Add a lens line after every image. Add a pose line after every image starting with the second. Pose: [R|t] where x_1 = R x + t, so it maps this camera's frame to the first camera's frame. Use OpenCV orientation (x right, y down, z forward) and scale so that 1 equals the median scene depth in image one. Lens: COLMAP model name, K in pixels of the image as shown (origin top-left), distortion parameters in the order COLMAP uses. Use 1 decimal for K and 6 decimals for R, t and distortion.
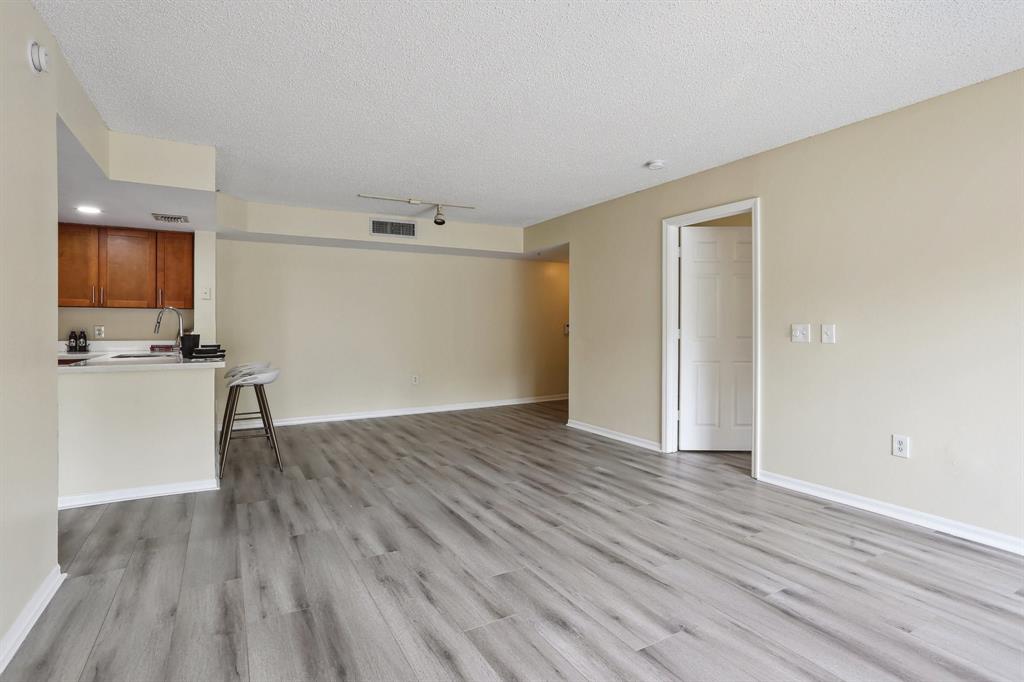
lens RADIAL K [[503.6, 0, 509.5], [0, 503.6, 352.2], [0, 0, 1]] dist [-0.048431, 0.030812]
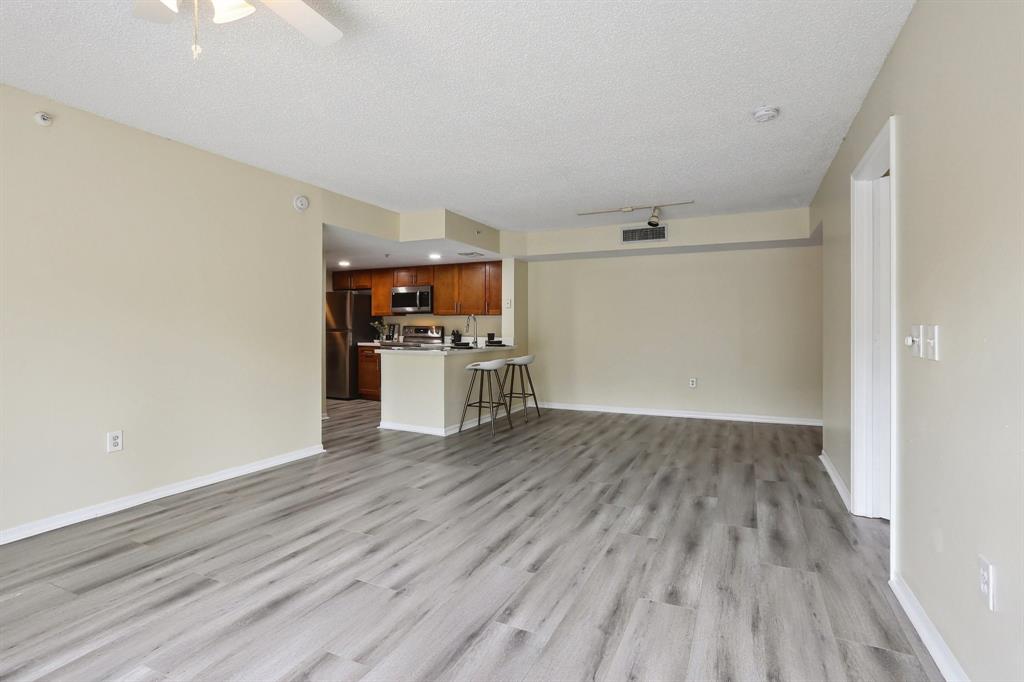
lens RADIAL K [[503.6, 0, 509.5], [0, 503.6, 352.2], [0, 0, 1]] dist [-0.048431, 0.030812]
pose [[0.567703, 0.043782, -0.822069, 0.945278], [-0.041959, 0.998826, 0.024220, -0.027705], [0.822164, 0.020743, 0.568873, 0.351253]]
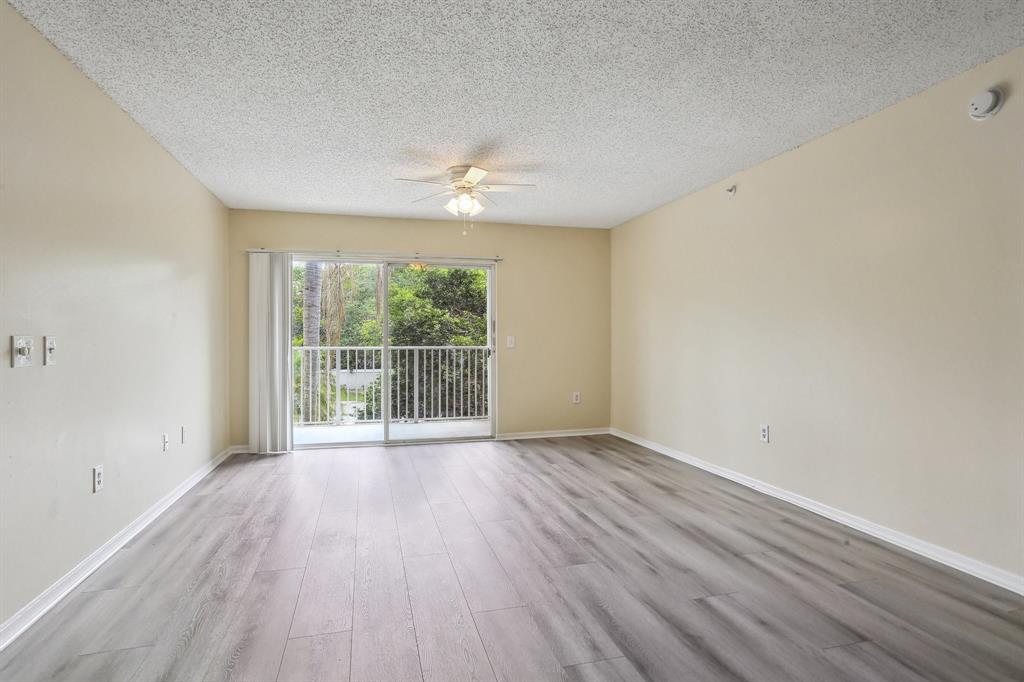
lens RADIAL K [[535.7, 0, 512.0], [0, 535.7, 341.0], [0, 0, 1]] dist [0.024330, -0.000114]
pose [[-0.966807, 0.012375, 0.255209, -0.148622], [0.025084, 0.998598, 0.046607, -0.090068], [-0.254275, 0.051461, -0.965762, 1.756166]]
